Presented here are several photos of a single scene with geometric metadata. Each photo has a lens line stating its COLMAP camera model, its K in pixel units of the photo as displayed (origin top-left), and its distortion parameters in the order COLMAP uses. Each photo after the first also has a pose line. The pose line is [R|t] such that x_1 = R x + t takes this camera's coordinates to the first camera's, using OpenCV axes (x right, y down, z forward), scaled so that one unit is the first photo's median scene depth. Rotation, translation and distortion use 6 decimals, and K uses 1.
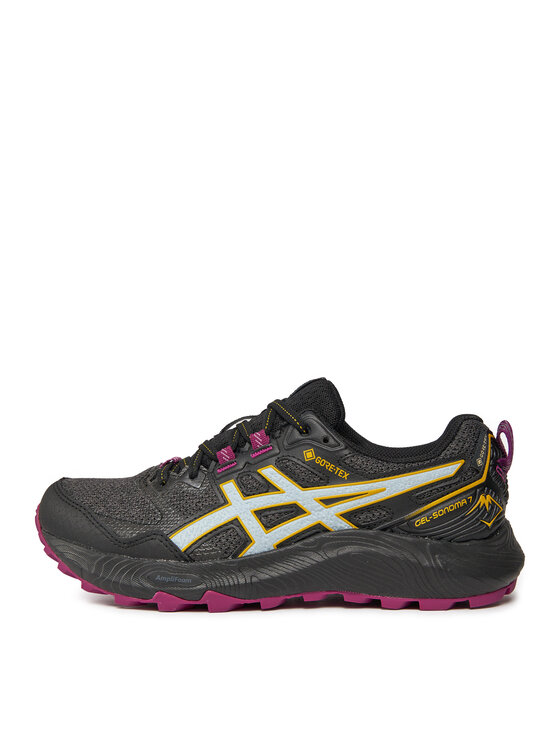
lens RADIAL K [[919.8, 0, 280.0], [0, 919.8, 373.0], [0, 0, 1]] dist [-0.011140, -0.028171]
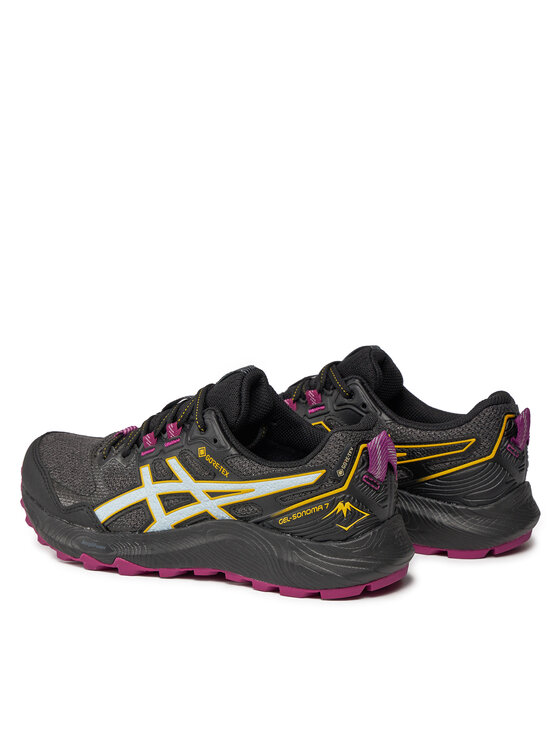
lens RADIAL K [[2191.1, 0, 280.0], [0, 2191.1, 373.0], [0, 0, 1]] dist [0.000556, -0.067880]
pose [[0.885140, 0.083918, -0.457695, 1.365567], [0.046416, 0.962775, 0.266288, -0.730484], [0.463004, -0.256947, 0.848296, -1.241716]]
